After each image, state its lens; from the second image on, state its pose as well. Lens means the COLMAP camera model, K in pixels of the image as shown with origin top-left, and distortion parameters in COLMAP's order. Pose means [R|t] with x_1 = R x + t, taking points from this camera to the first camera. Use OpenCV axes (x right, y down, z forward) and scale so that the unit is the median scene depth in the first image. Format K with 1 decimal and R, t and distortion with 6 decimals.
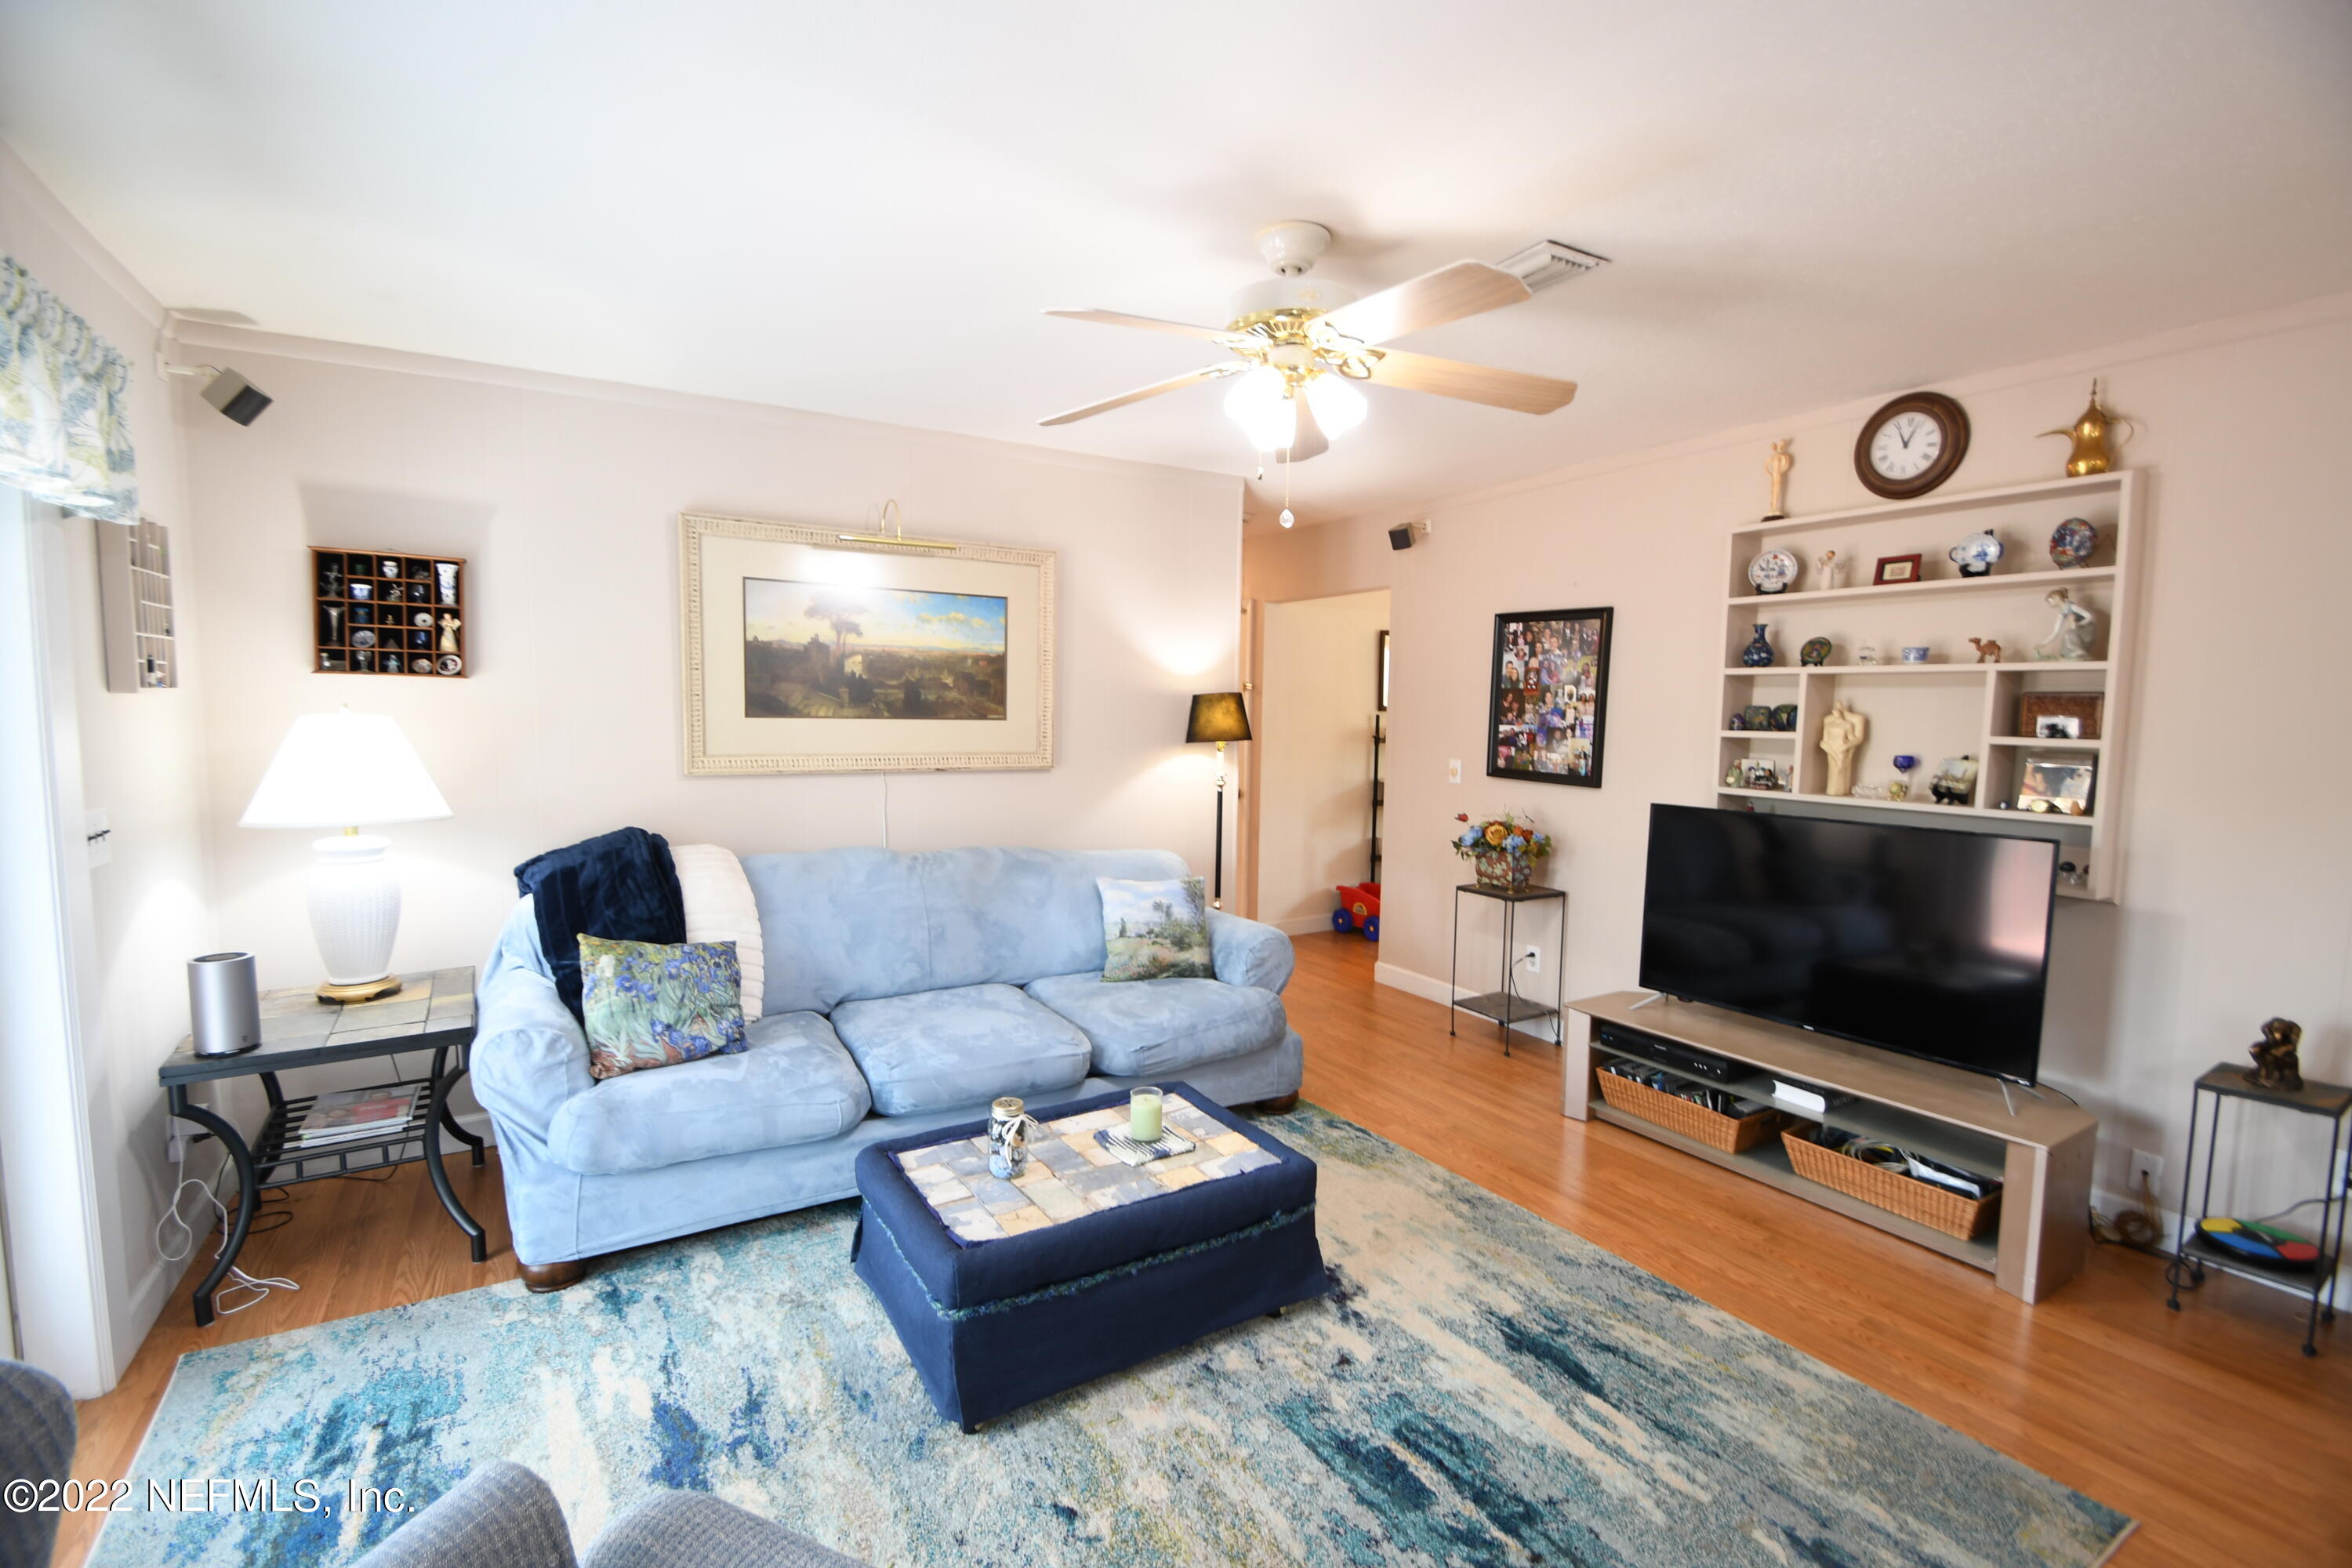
lens RADIAL K [[1026.1, 0, 1163.7], [0, 1026.1, 797.3], [0, 0, 1]] dist [0.009544, -0.014730]
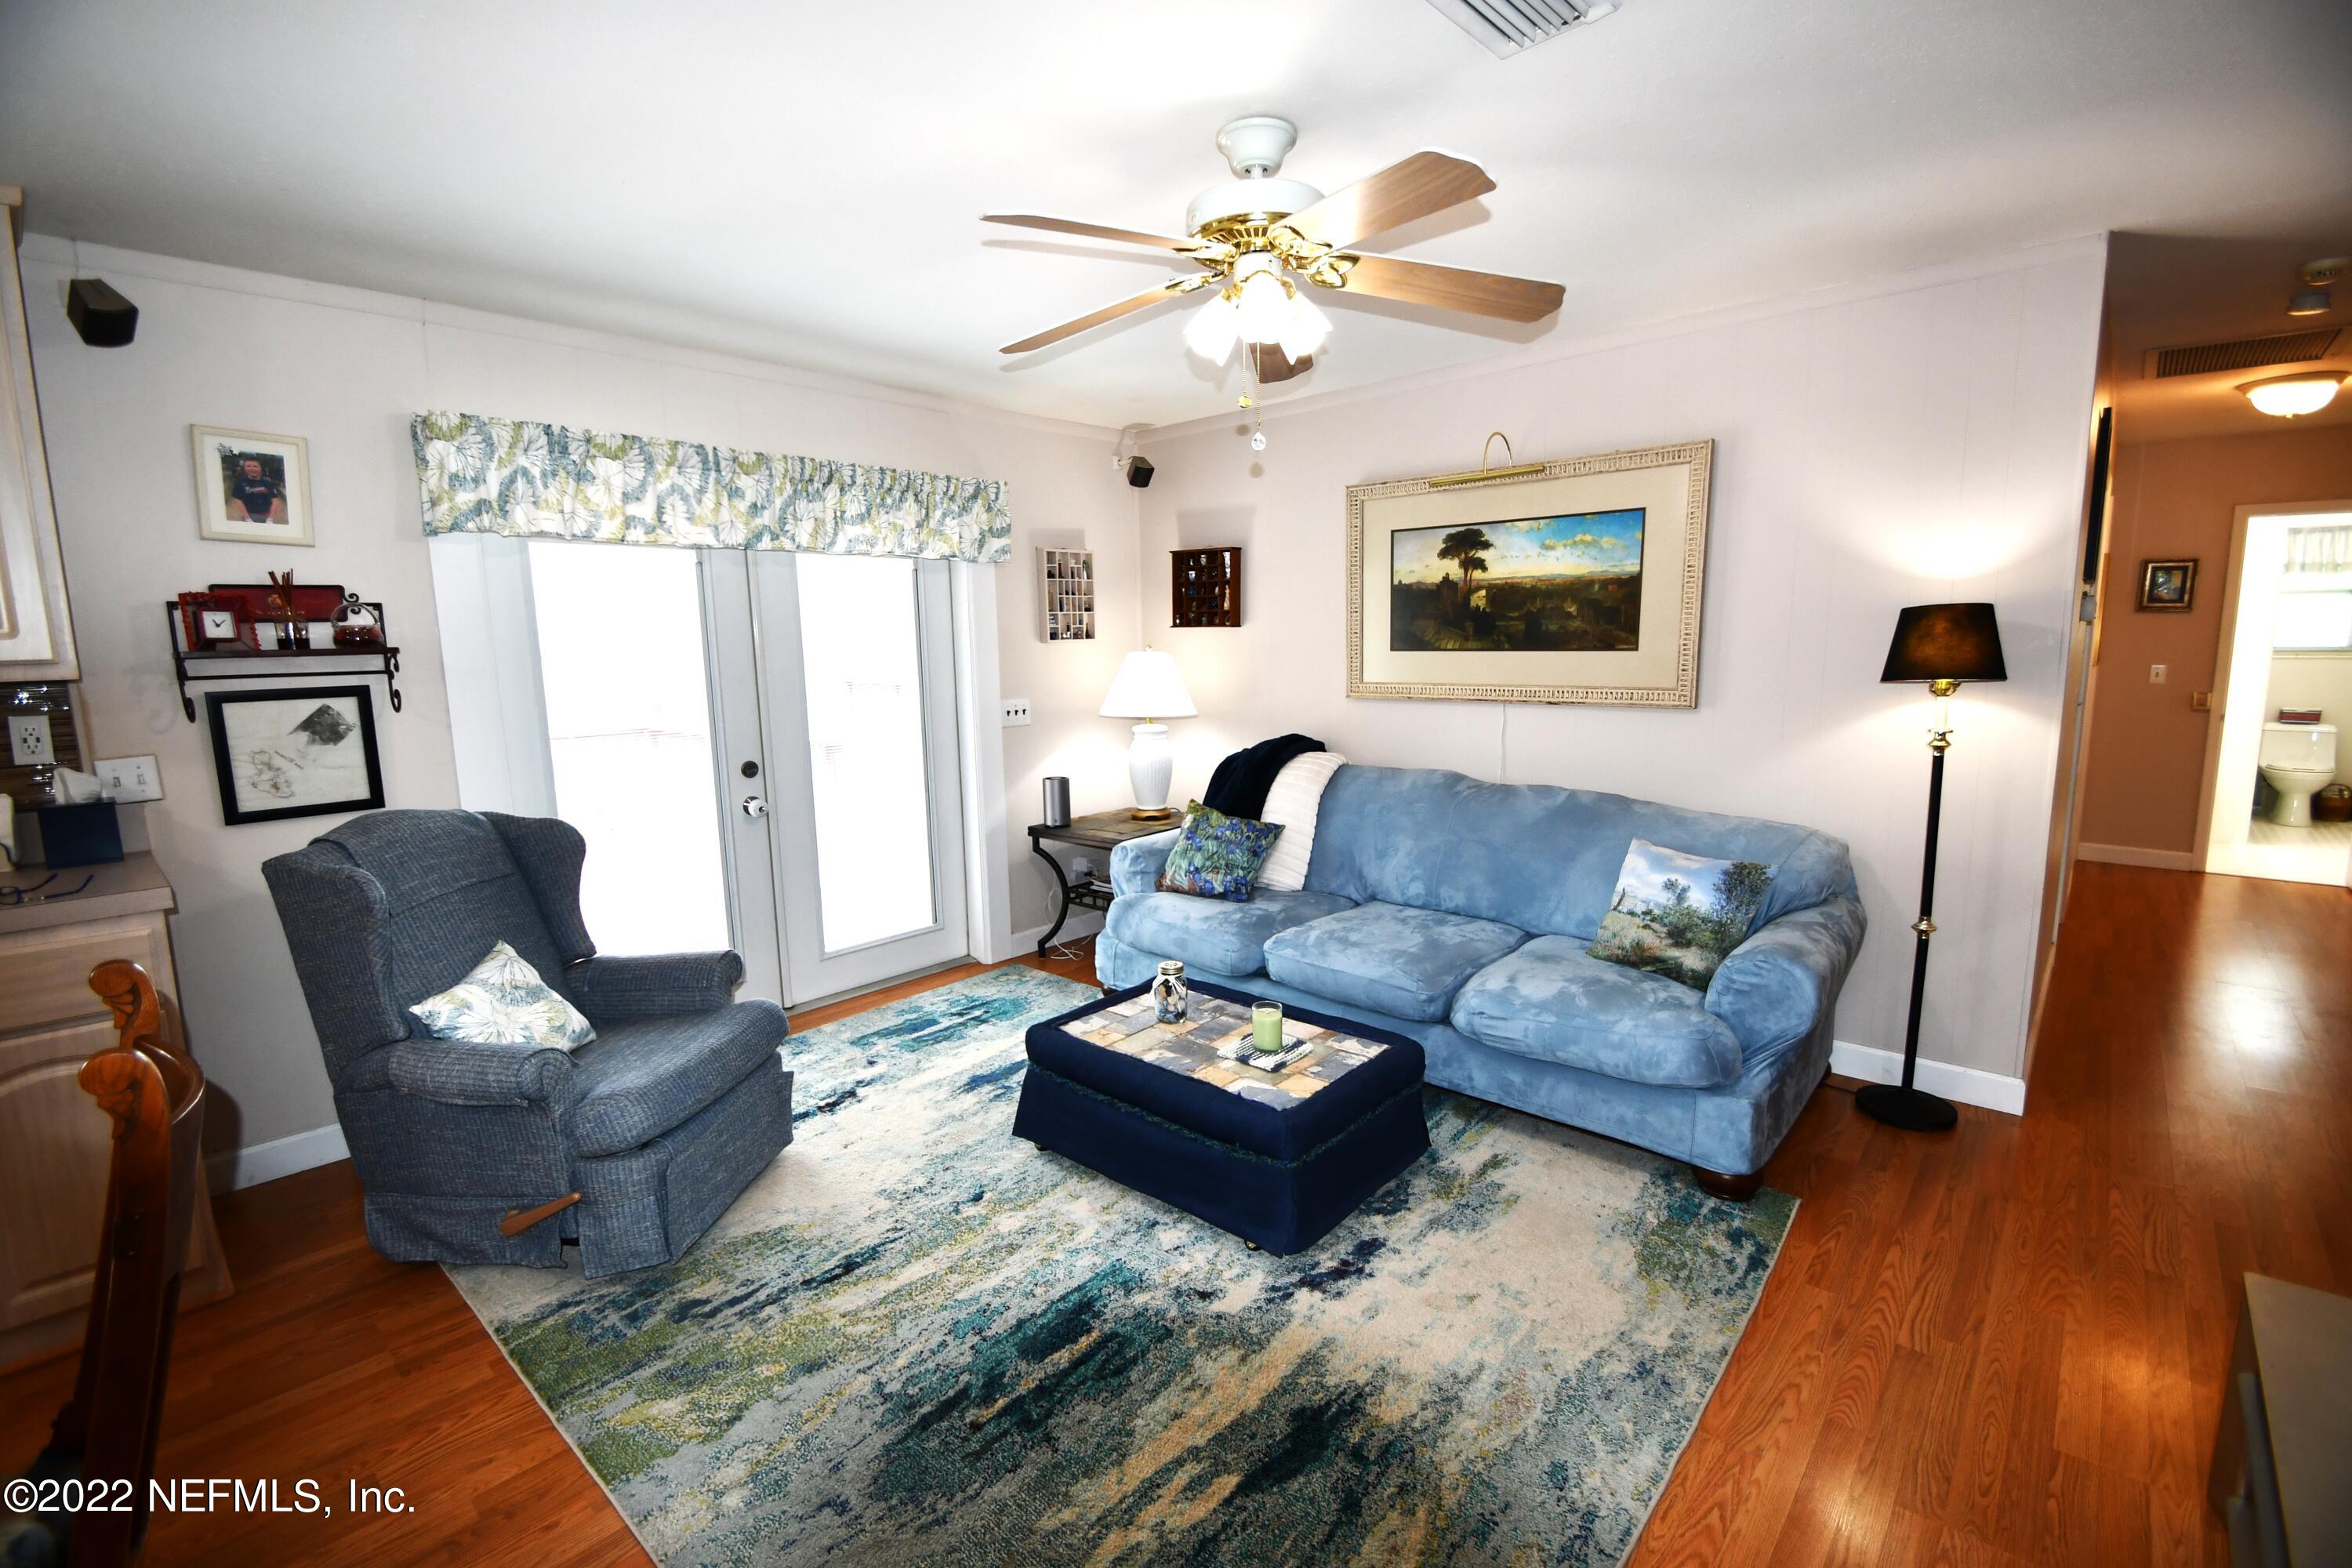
lens RADIAL K [[1026.1, 0, 1165.4], [0, 1026.1, 799.1], [0, 0, 1]] dist [0.009544, -0.014730]
pose [[0.285928, 0.129080, -0.949517, 0.803751], [-0.062290, 0.991294, 0.116002, -0.035853], [0.956224, 0.025977, 0.291479, 0.500245]]
